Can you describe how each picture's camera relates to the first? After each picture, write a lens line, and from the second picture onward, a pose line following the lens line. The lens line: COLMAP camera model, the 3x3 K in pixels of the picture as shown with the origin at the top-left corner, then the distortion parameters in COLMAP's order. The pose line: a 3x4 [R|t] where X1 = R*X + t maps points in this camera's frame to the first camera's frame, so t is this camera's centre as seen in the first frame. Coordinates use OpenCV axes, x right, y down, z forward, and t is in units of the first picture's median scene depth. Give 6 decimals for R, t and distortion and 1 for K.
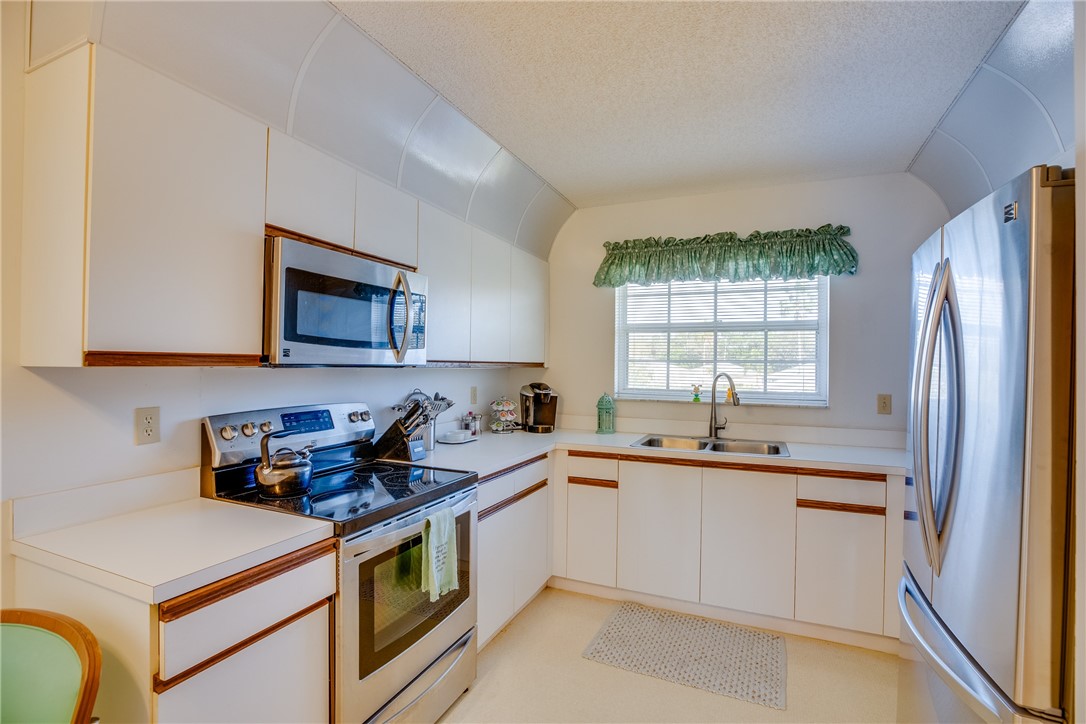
lens RADIAL K [[491.5, 0, 546.8], [0, 491.5, 365.6], [0, 0, 1]] dist [-0.030973, 0.000199]
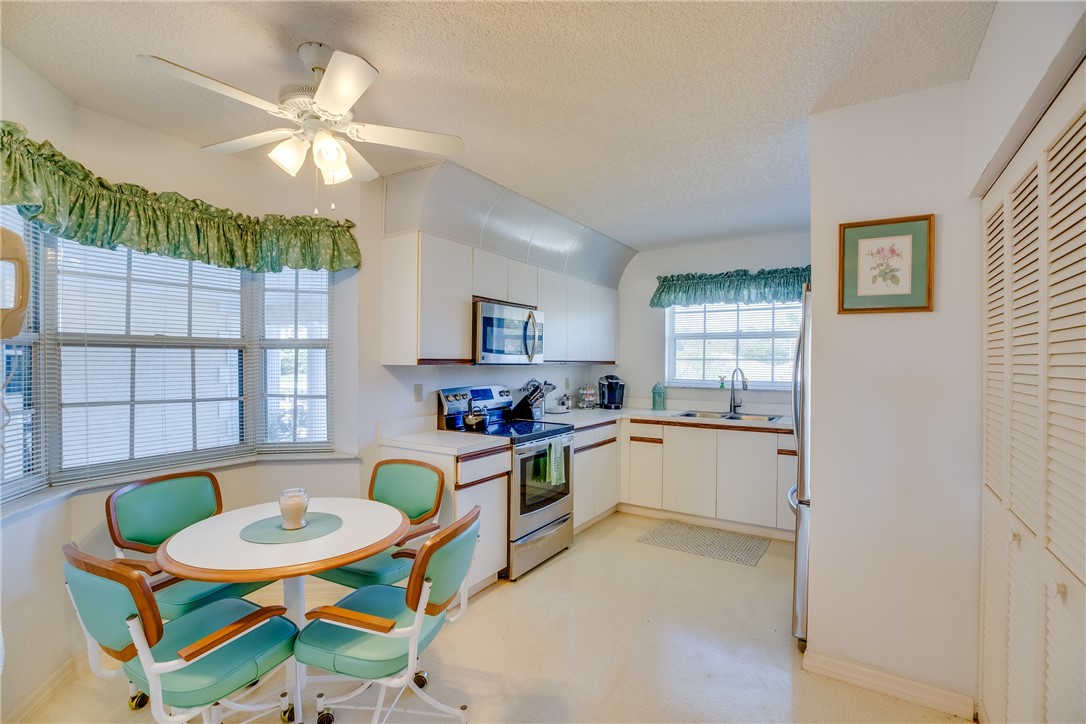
lens RADIAL K [[491.5, 0, 545.2], [0, 491.5, 363.4], [0, 0, 1]] dist [-0.030973, 0.000199]
pose [[0.986486, -0.004058, -0.163798, 0.039053], [0.004458, 0.999988, 0.002074, -0.004115], [0.163788, -0.002776, 0.986492, -0.626131]]
